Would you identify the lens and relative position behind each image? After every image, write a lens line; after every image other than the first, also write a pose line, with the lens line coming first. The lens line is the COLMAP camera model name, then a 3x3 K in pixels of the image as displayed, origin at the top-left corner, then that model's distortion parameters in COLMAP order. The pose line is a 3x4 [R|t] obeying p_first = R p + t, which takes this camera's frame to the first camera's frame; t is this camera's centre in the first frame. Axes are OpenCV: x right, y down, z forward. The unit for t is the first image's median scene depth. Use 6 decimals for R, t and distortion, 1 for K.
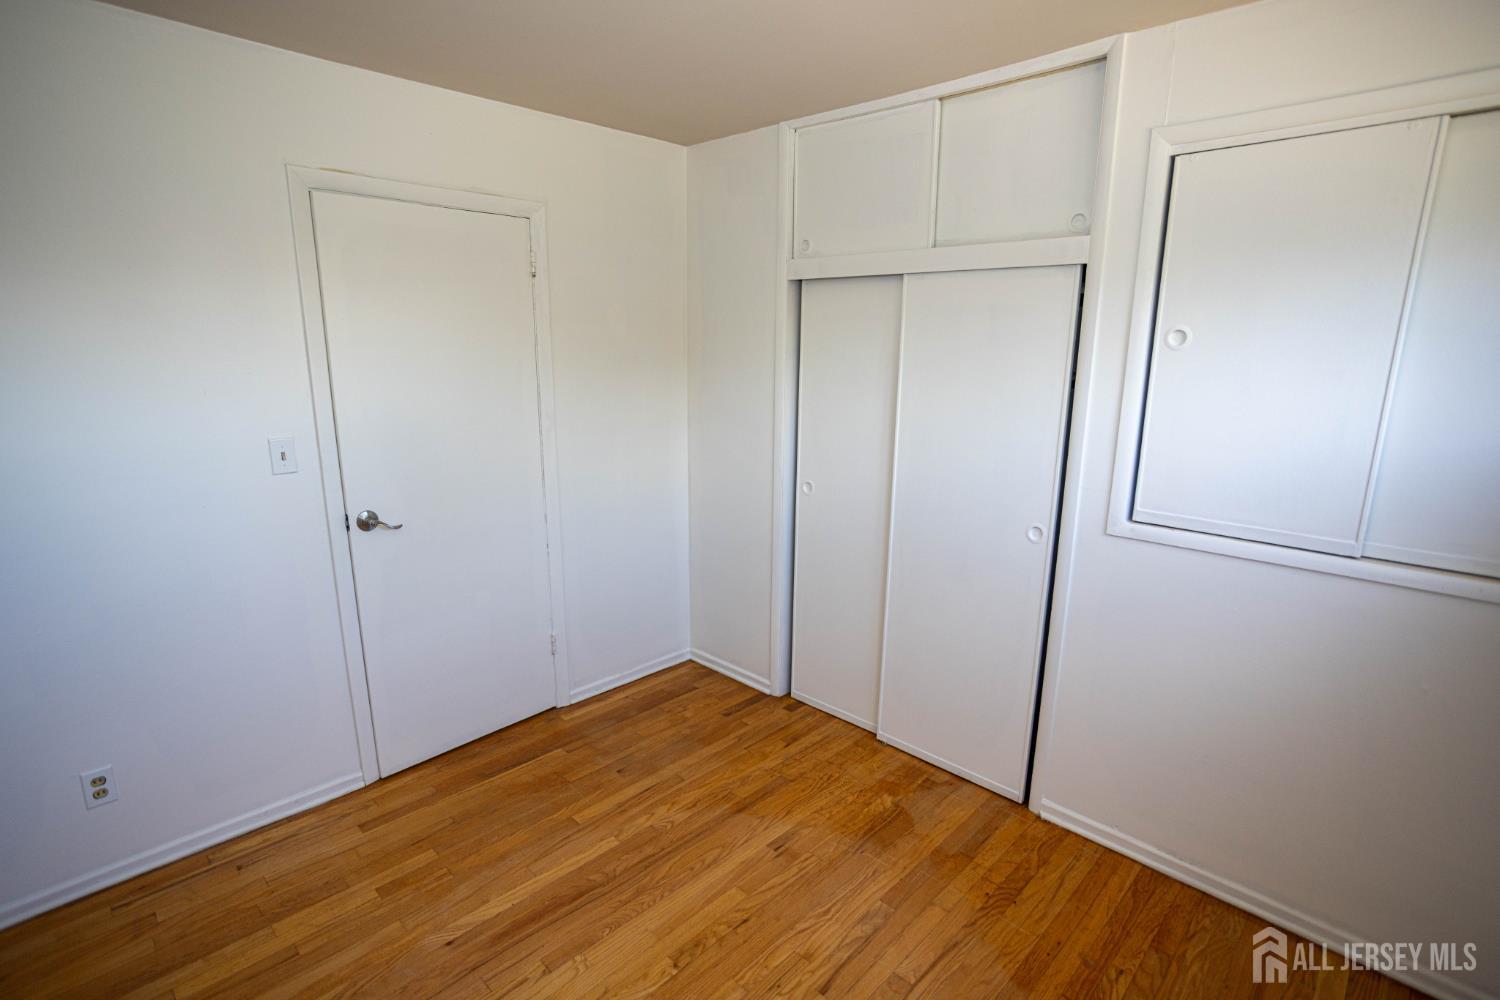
lens RADIAL K [[744.1, 0, 742.9], [0, 744.1, 508.0], [0, 0, 1]] dist [-0.003265, 0.001216]
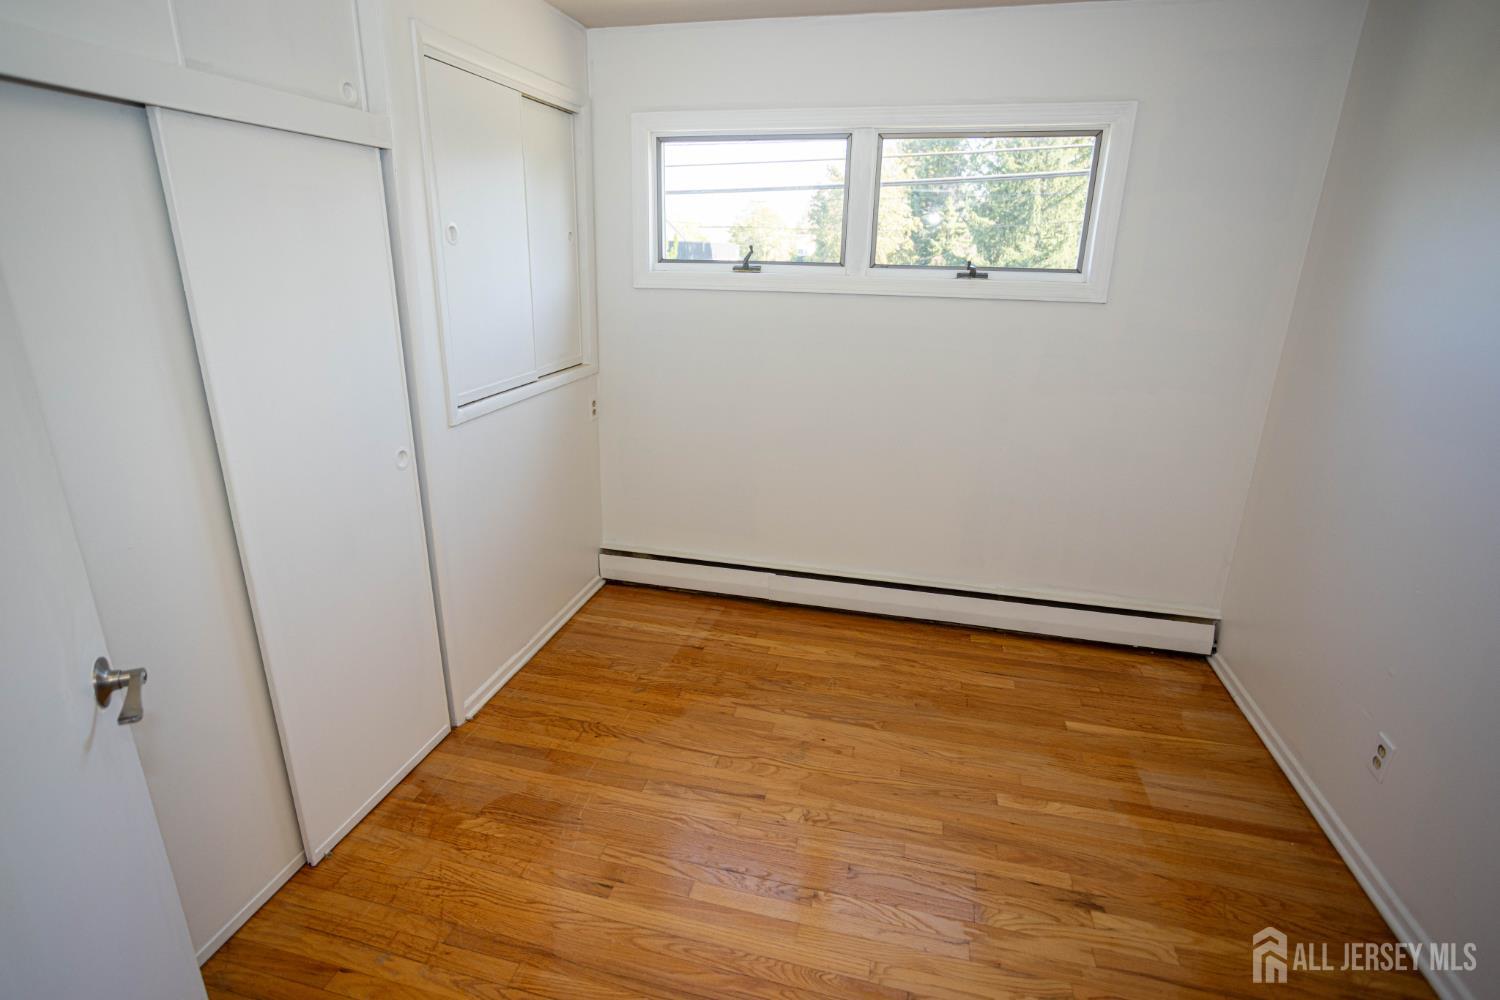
lens RADIAL K [[744.1, 0, 740.4], [0, 744.1, 488.3], [0, 0, 1]] dist [-0.003265, 0.001216]
pose [[-0.499283, -0.284601, 0.818364, -0.585531], [0.179909, 0.889875, 0.419233, -0.250299], [-0.847555, 0.356547, -0.393097, 1.079463]]
